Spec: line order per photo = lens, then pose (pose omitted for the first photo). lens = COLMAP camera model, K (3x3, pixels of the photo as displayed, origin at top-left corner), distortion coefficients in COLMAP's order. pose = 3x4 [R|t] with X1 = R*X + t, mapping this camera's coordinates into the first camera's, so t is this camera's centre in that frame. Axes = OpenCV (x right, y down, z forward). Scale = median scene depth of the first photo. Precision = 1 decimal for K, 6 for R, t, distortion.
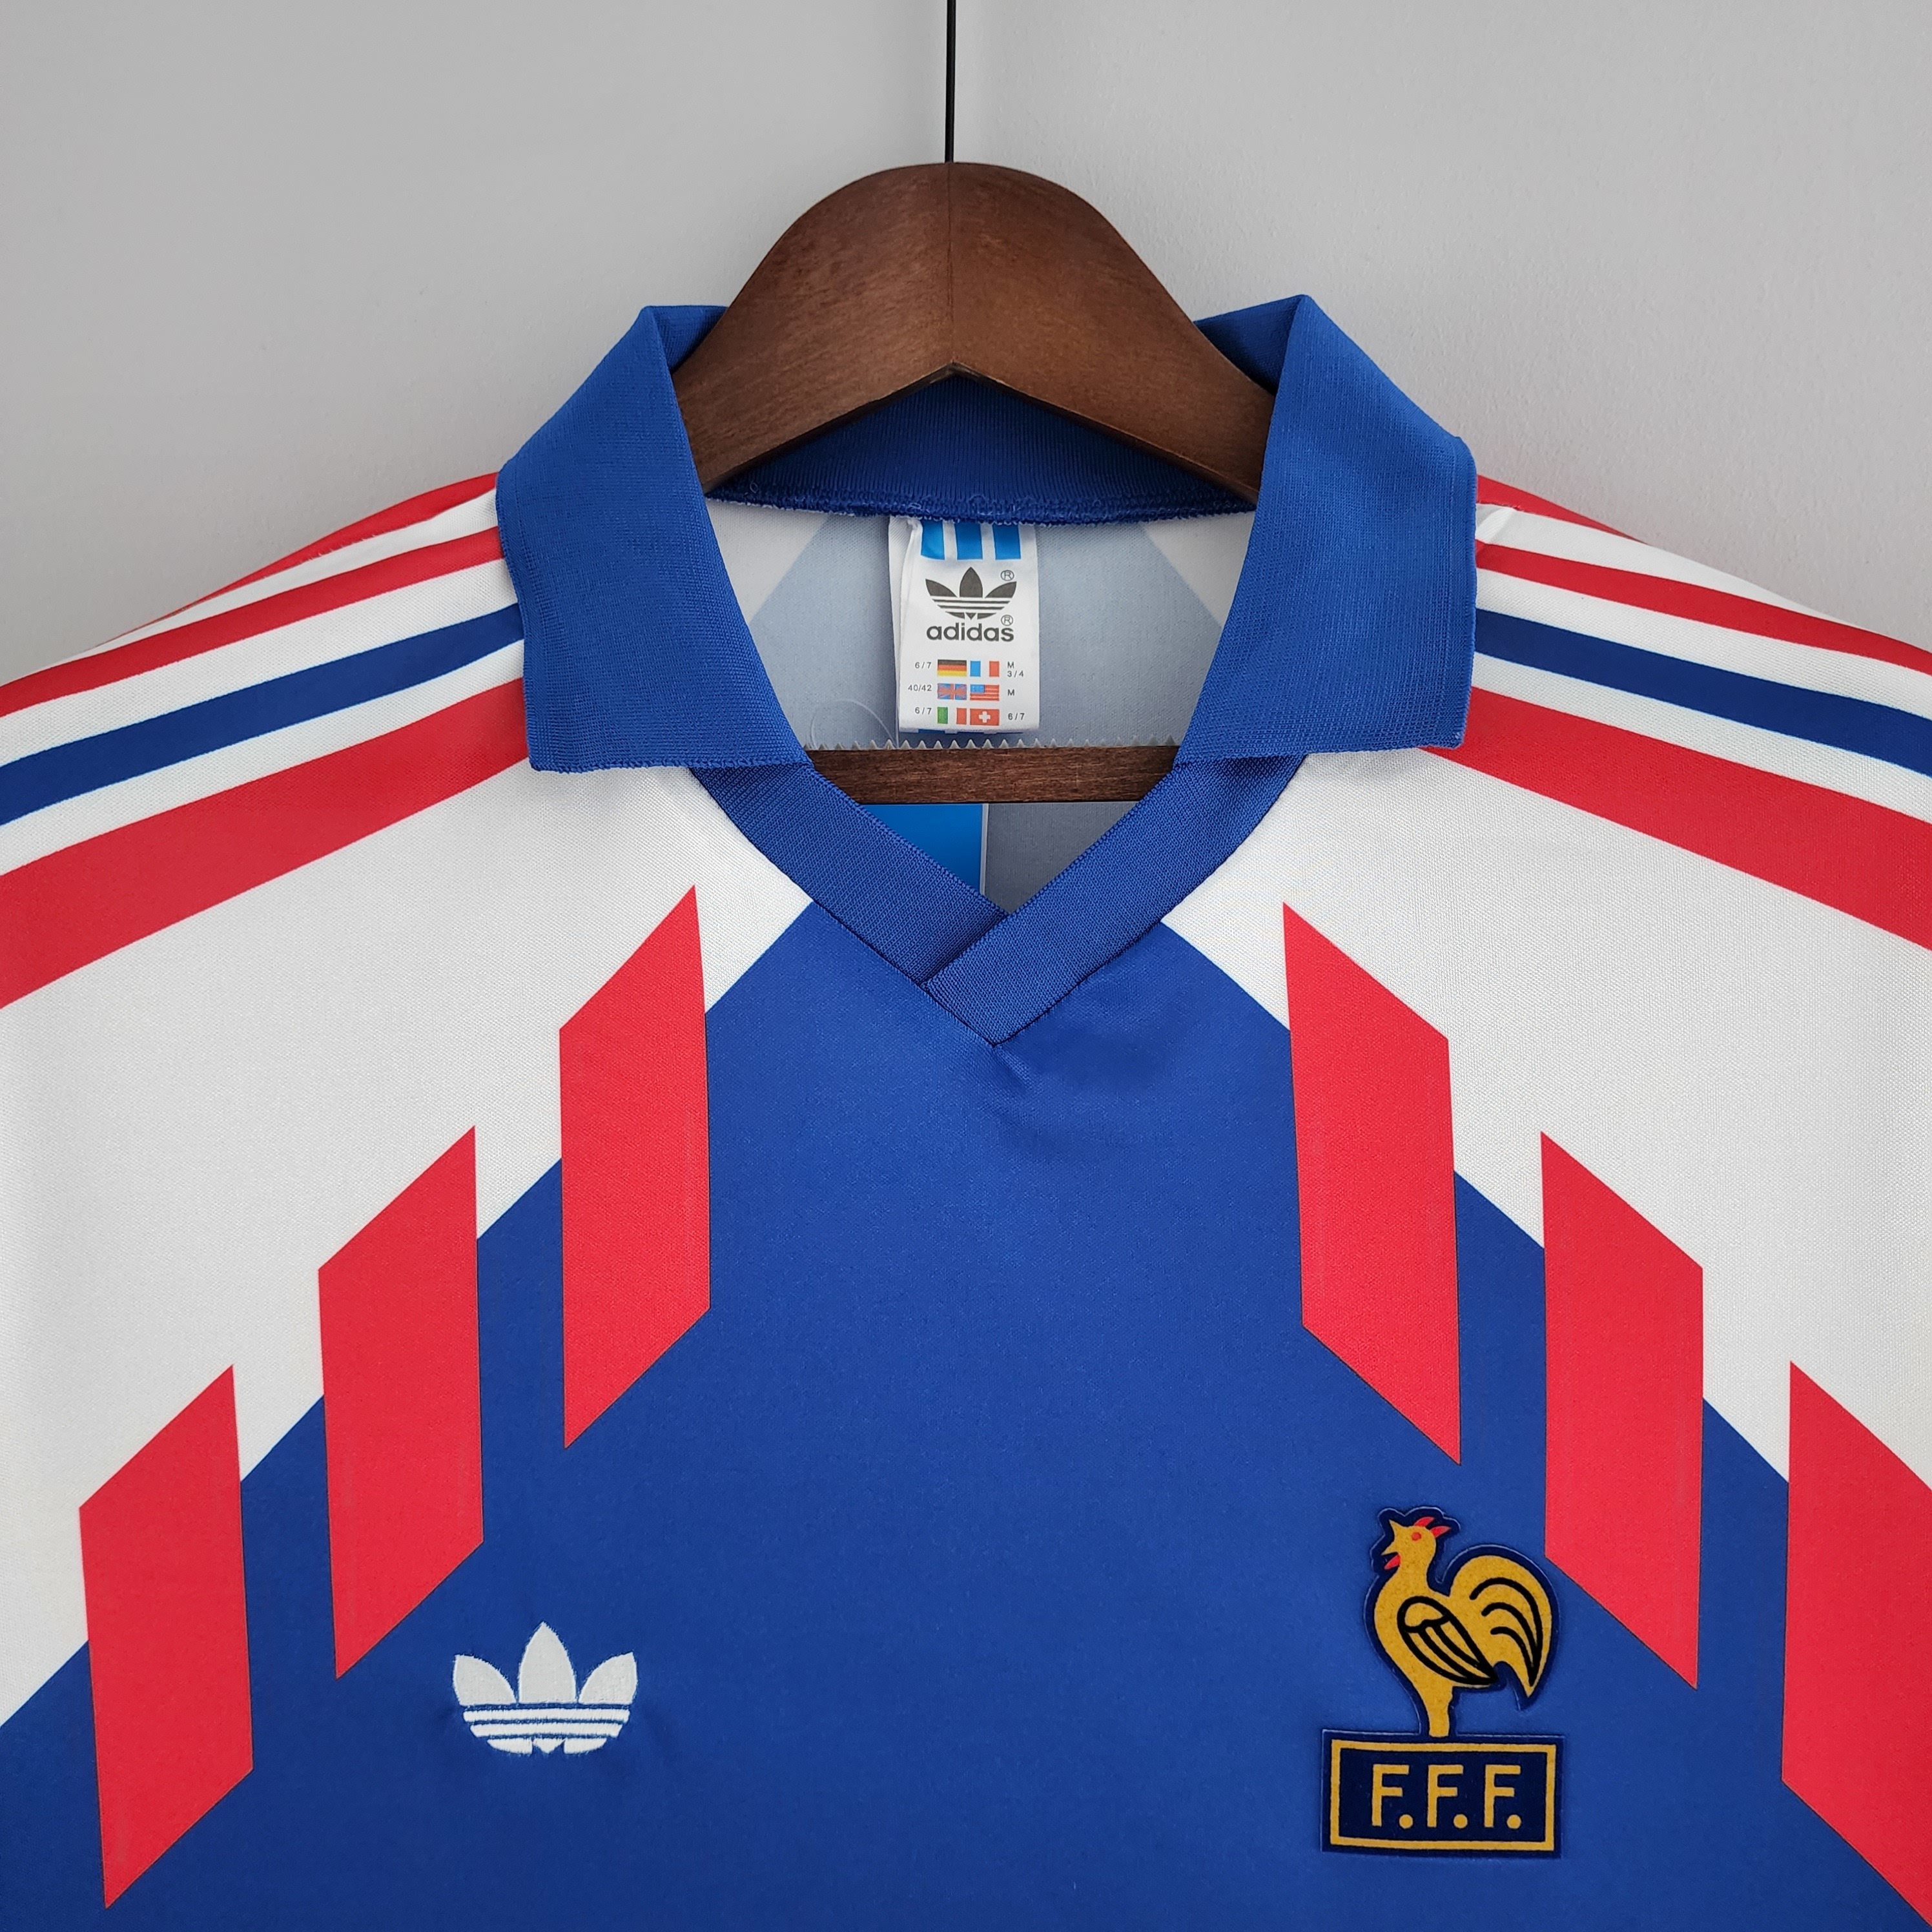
lens RADIAL K [[1851.9, 0, 964.3], [0, 1851.9, 962.2], [0, 0, 1]] dist [0.009627, 0.000000]
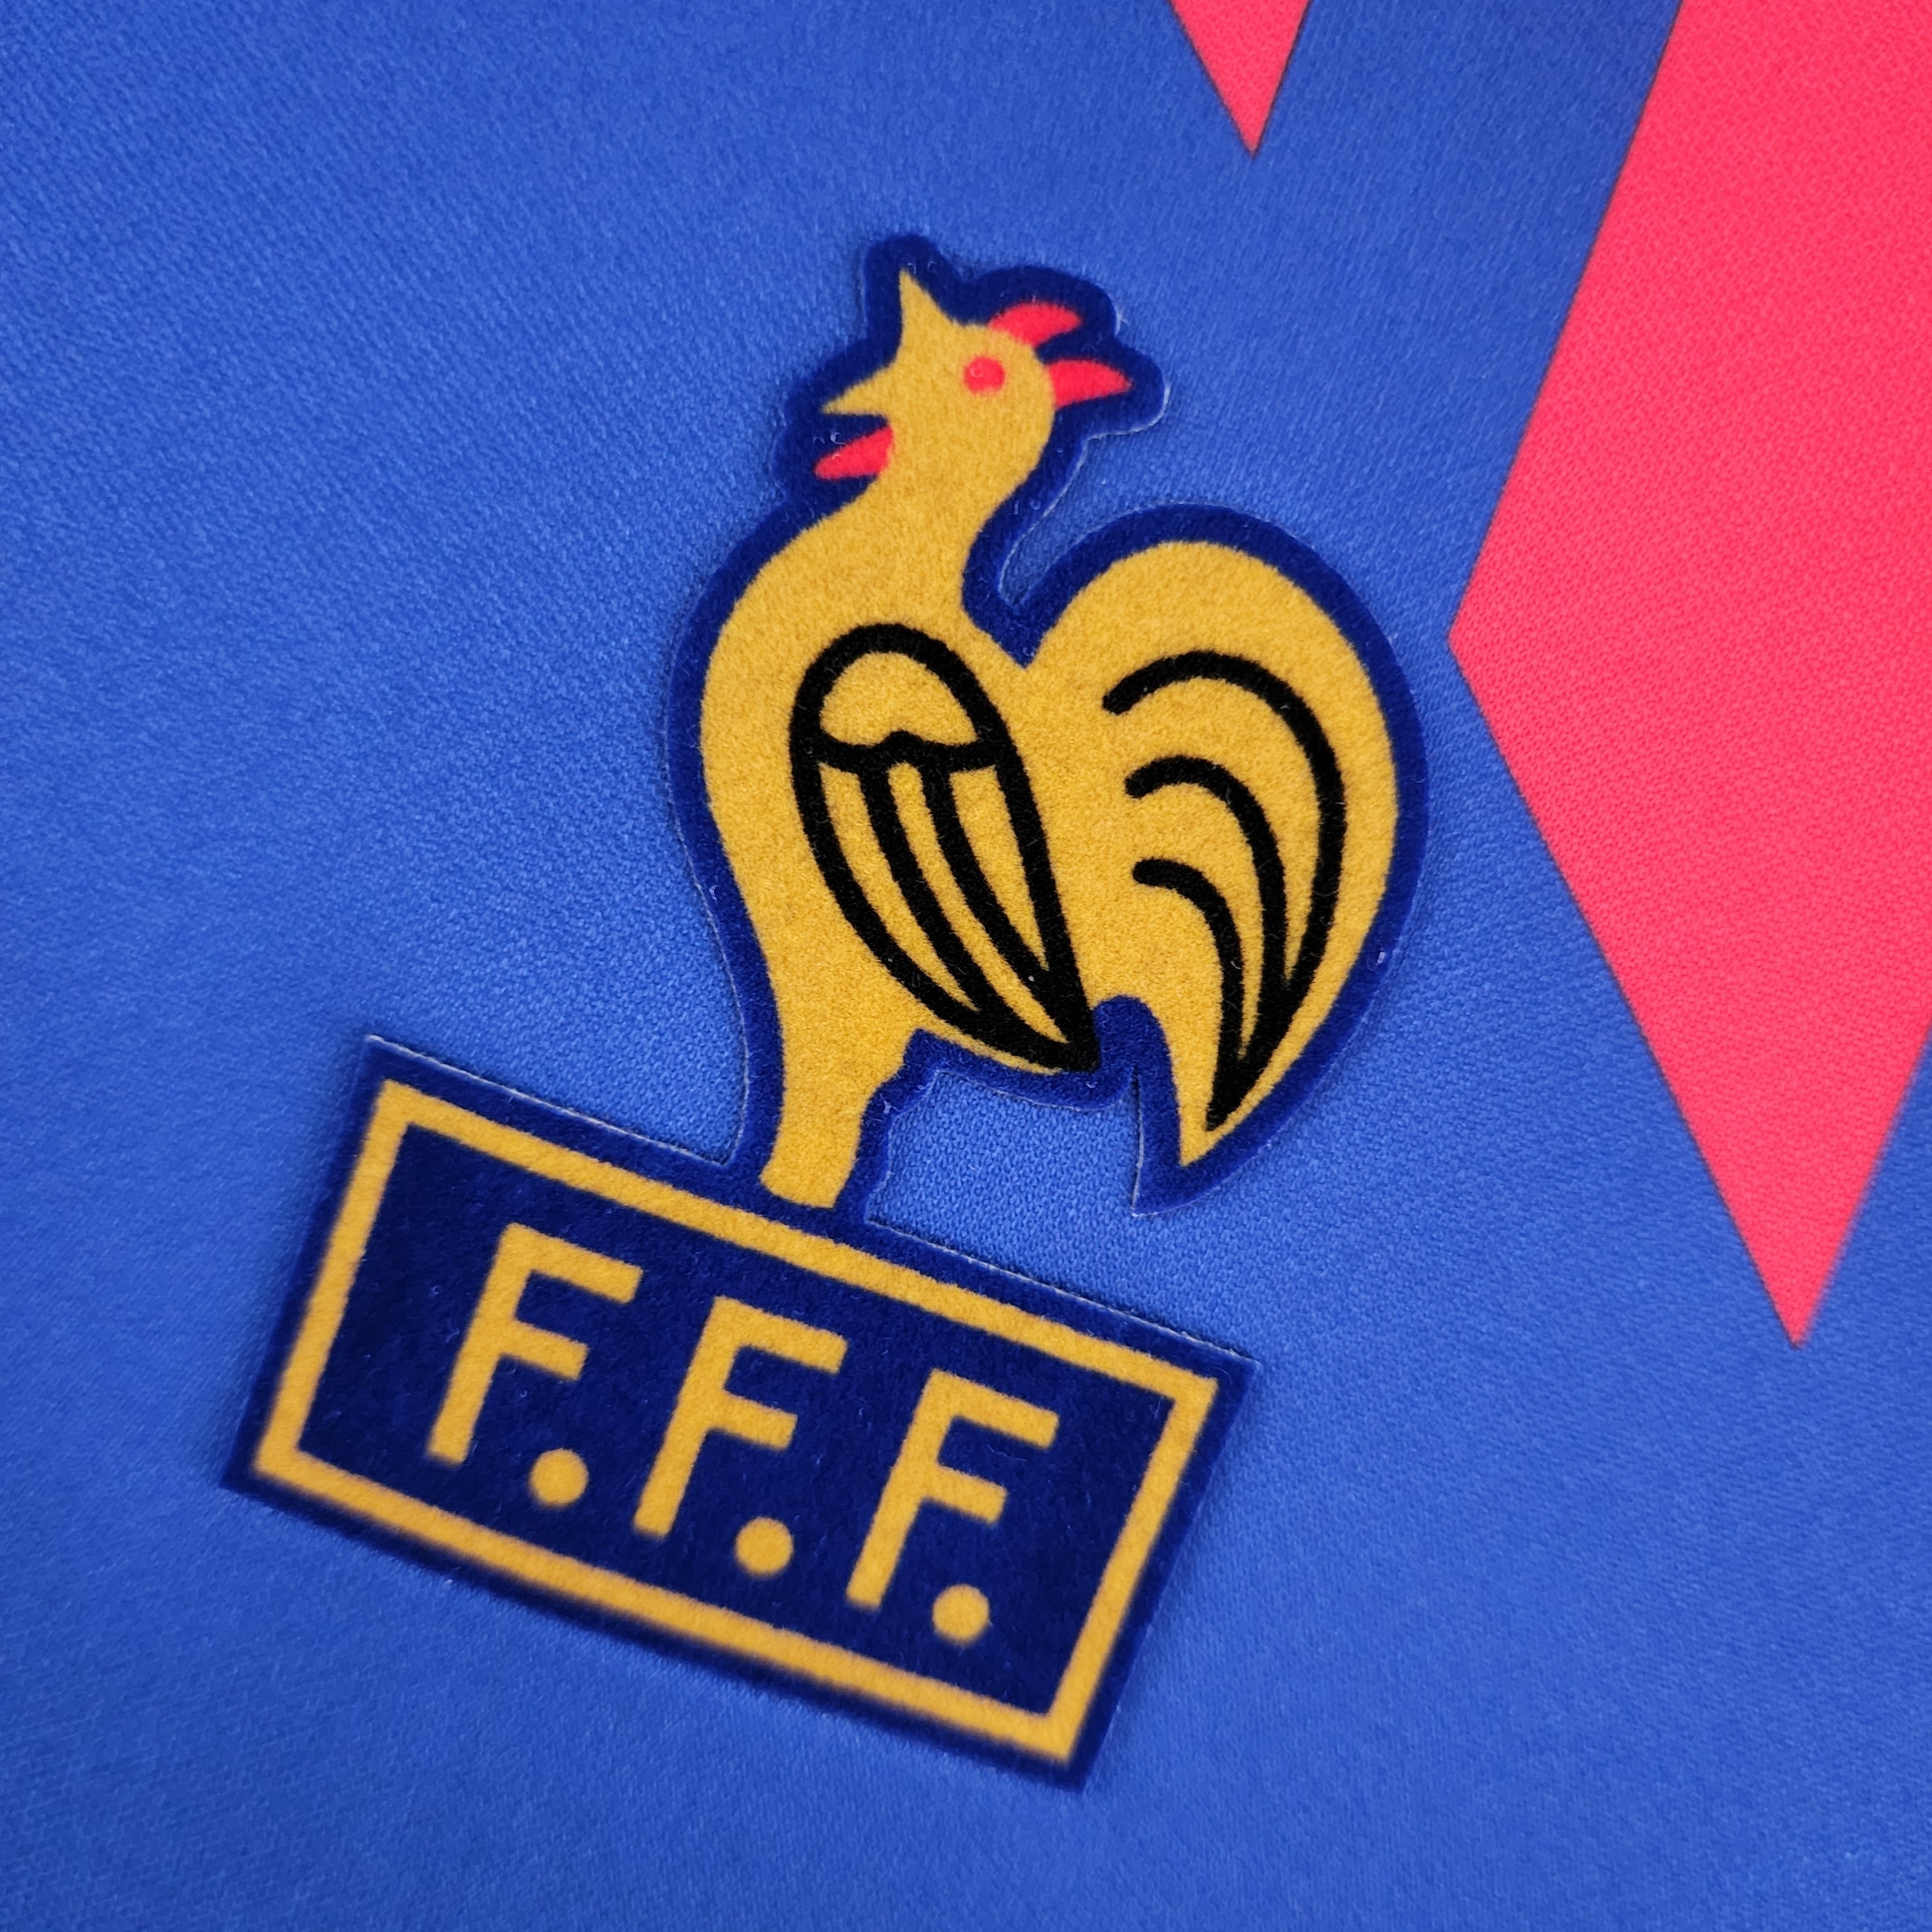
lens RADIAL K [[1851.9, 0, 962.1], [0, 1851.9, 970.1], [0, 0, 1]] dist [0.009627, 0.000000]
pose [[0.937338, 0.339125, 0.079946, 0.245294], [-0.342628, 0.938829, 0.034743, 0.370247], [-0.063274, -0.059957, 0.996194, 0.749736]]
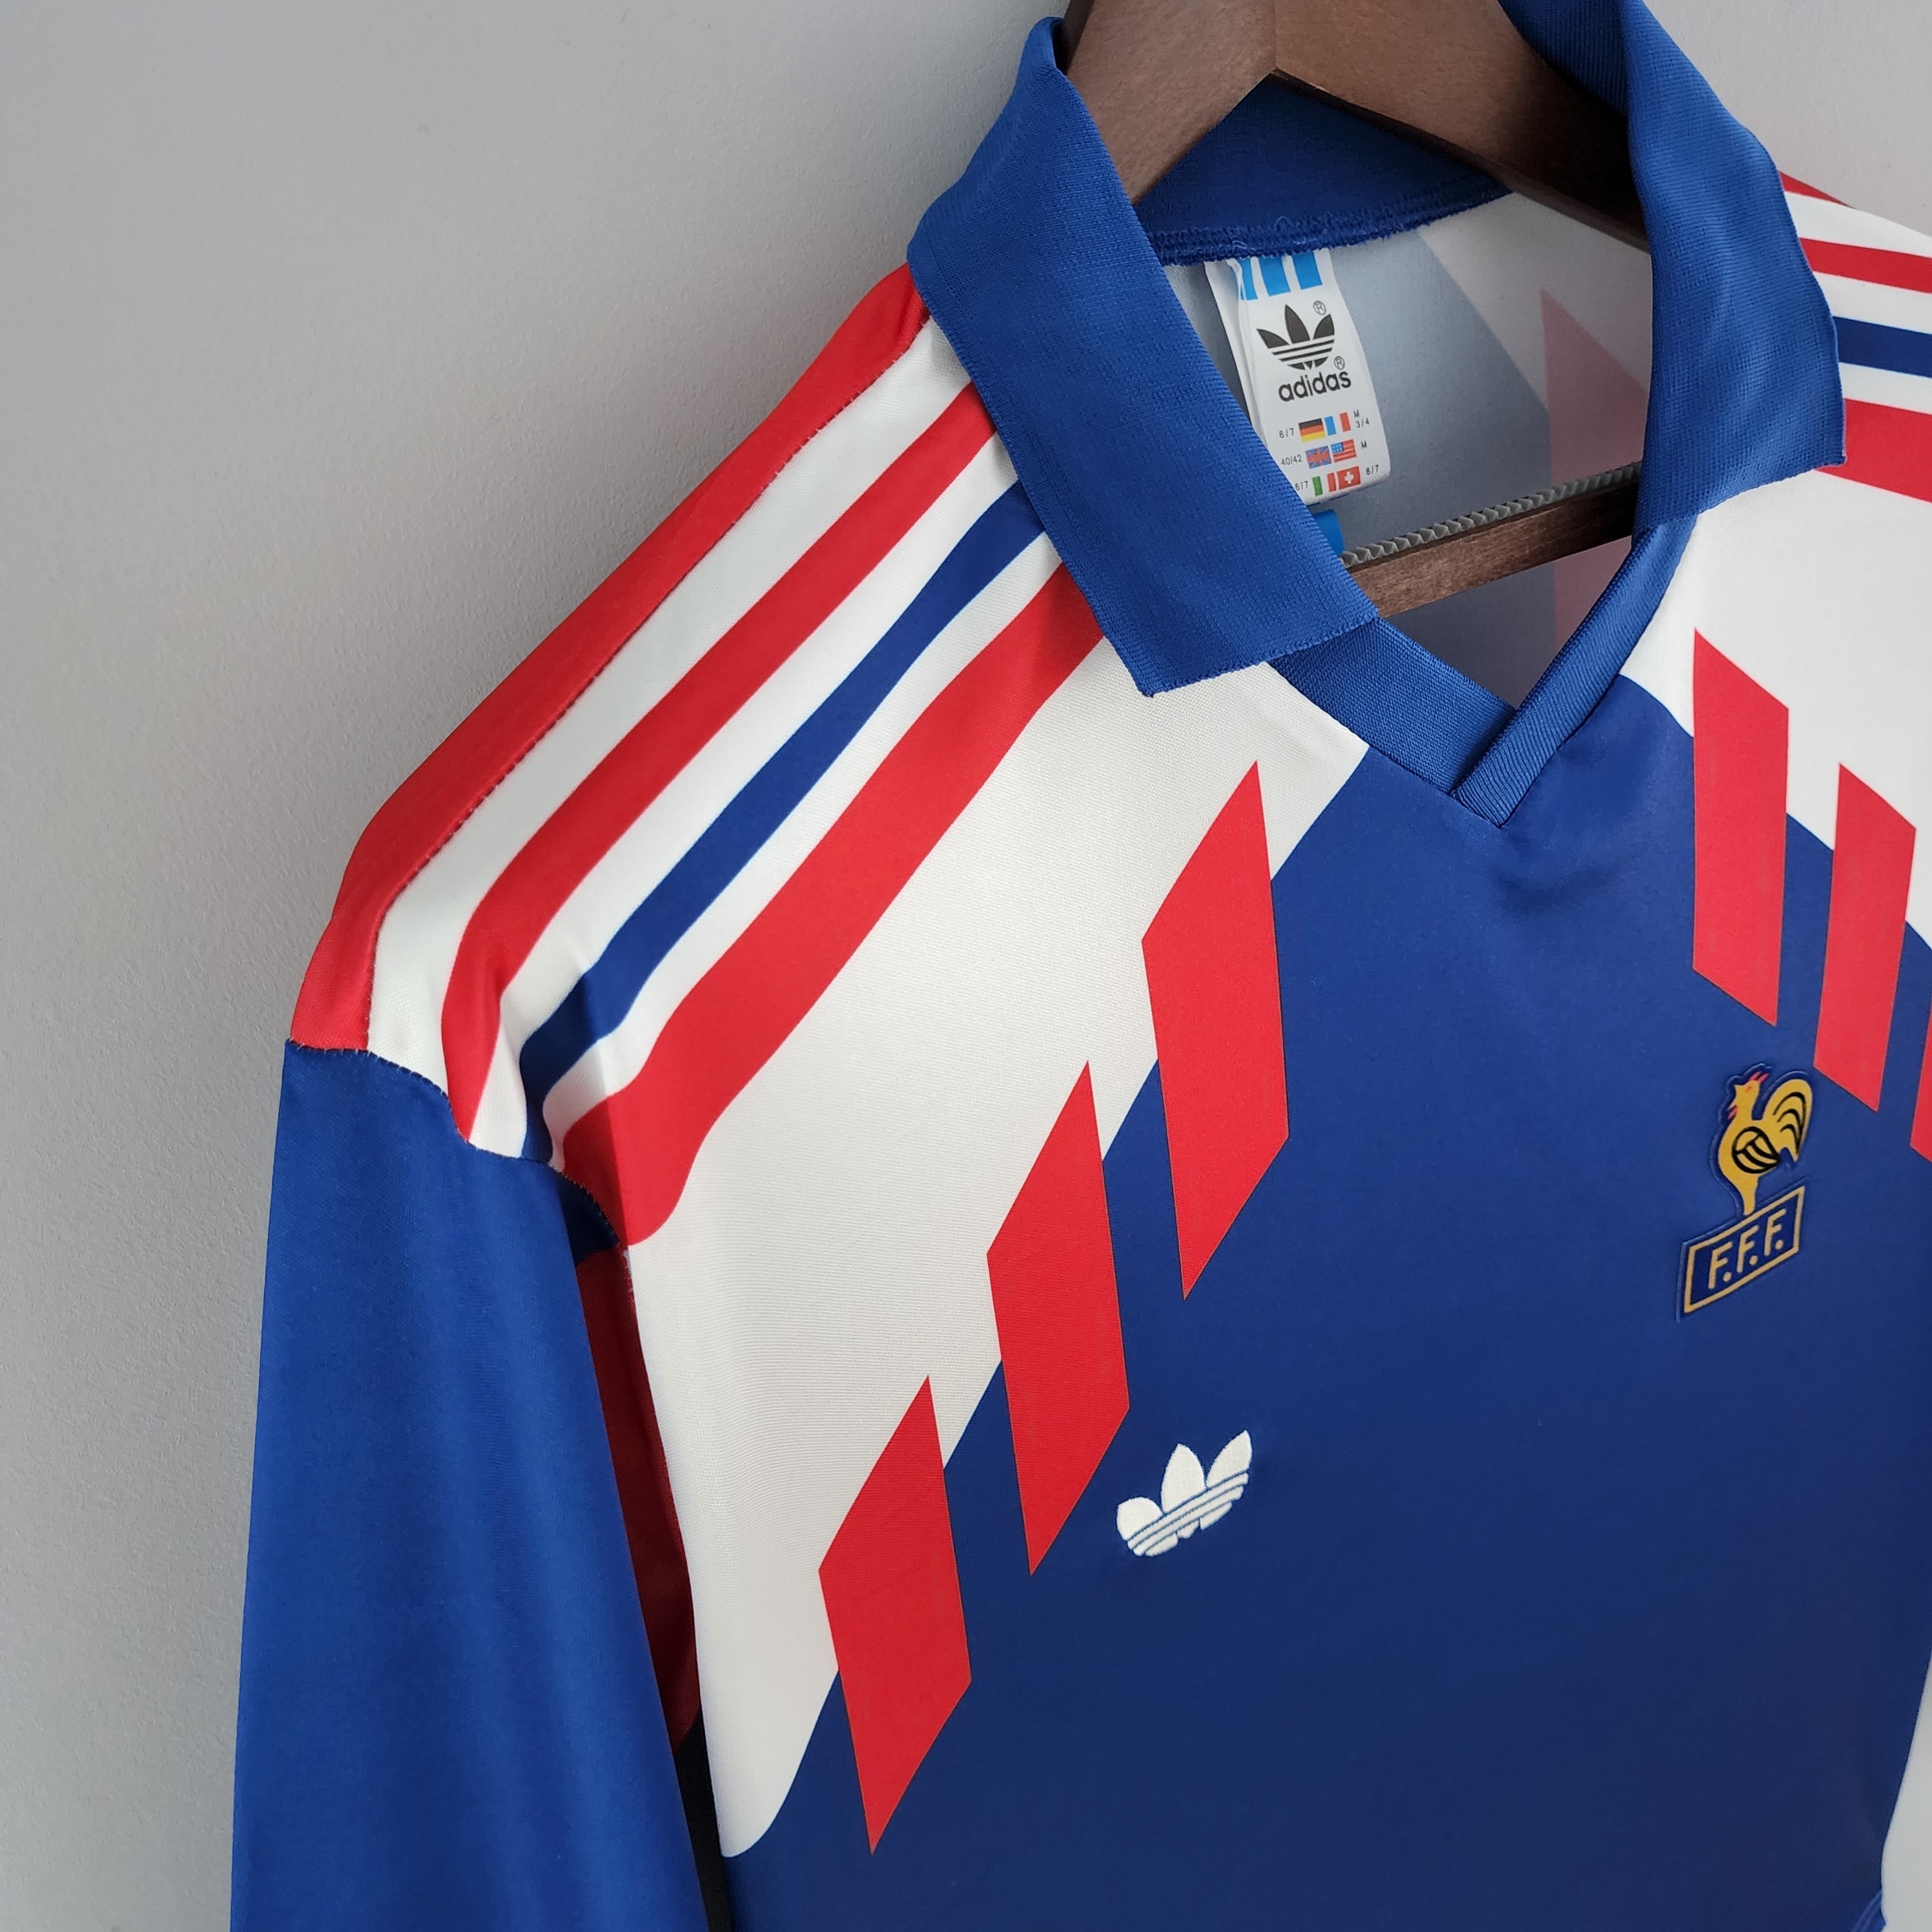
lens RADIAL K [[1851.9, 0, 970.0], [0, 1851.9, 950.9], [0, 0, 1]] dist [0.009627, 0.000000]
pose [[0.834211, -0.326591, 0.444331, -0.724101], [0.140654, 0.905123, 0.401210, -0.354522], [-0.533206, -0.272197, 0.801000, 0.291603]]
